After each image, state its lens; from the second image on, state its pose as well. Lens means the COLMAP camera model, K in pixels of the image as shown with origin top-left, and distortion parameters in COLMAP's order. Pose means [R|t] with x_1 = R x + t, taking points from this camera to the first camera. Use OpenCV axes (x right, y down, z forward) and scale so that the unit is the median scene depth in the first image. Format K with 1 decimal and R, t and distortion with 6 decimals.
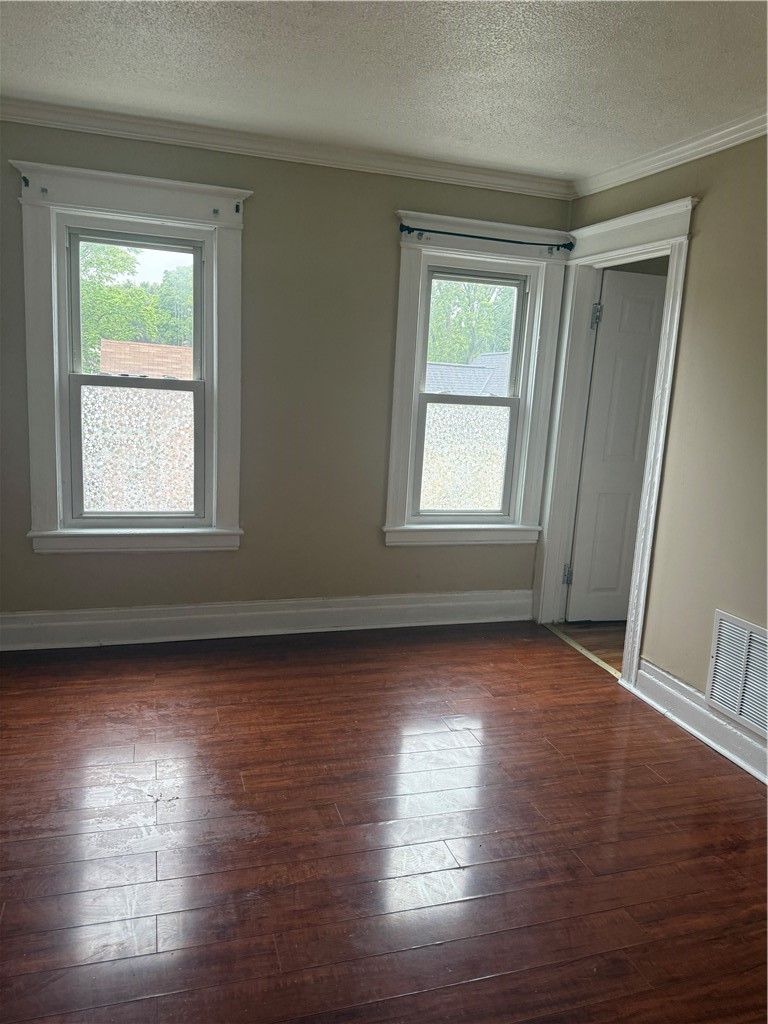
lens RADIAL K [[715.2, 0, 378.9], [0, 715.2, 513.9], [0, 0, 1]] dist [0.064459, -0.077023]
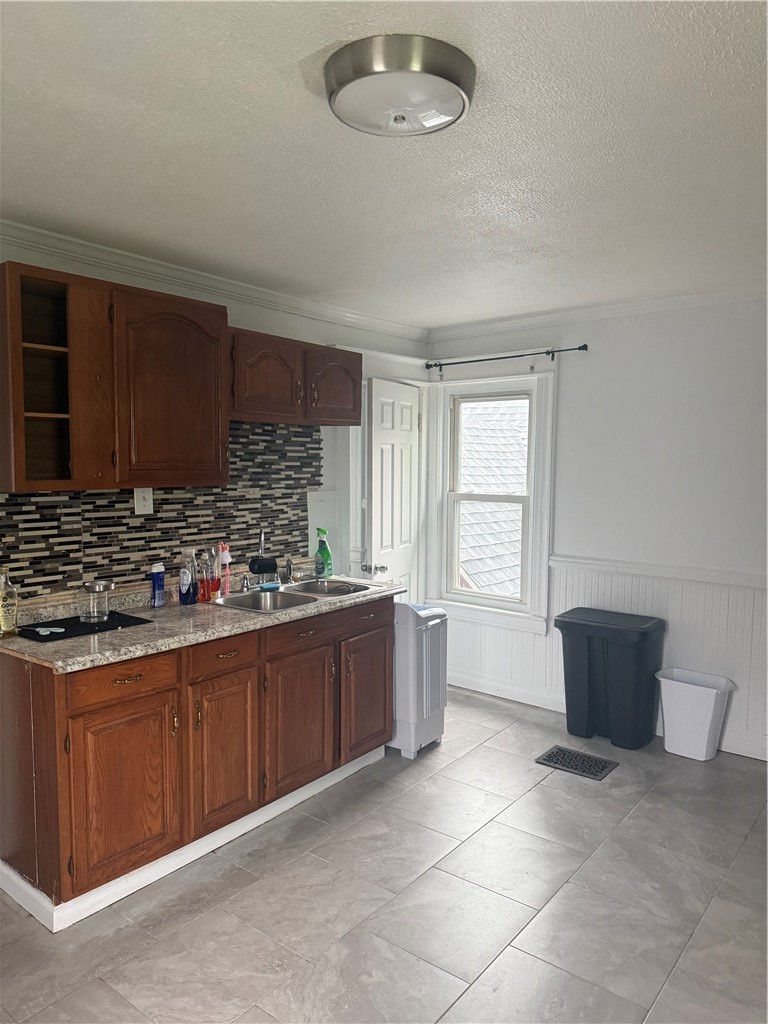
lens RADIAL K [[715.2, 0, 378.9], [0, 715.2, 513.9], [0, 0, 1]] dist [0.064459, -0.077023]
pose [[0.566331, -0.012611, -0.824082, 0.971658], [-0.135019, 0.984955, -0.107862, 0.017198], [0.813043, 0.172352, 0.556107, 0.202138]]
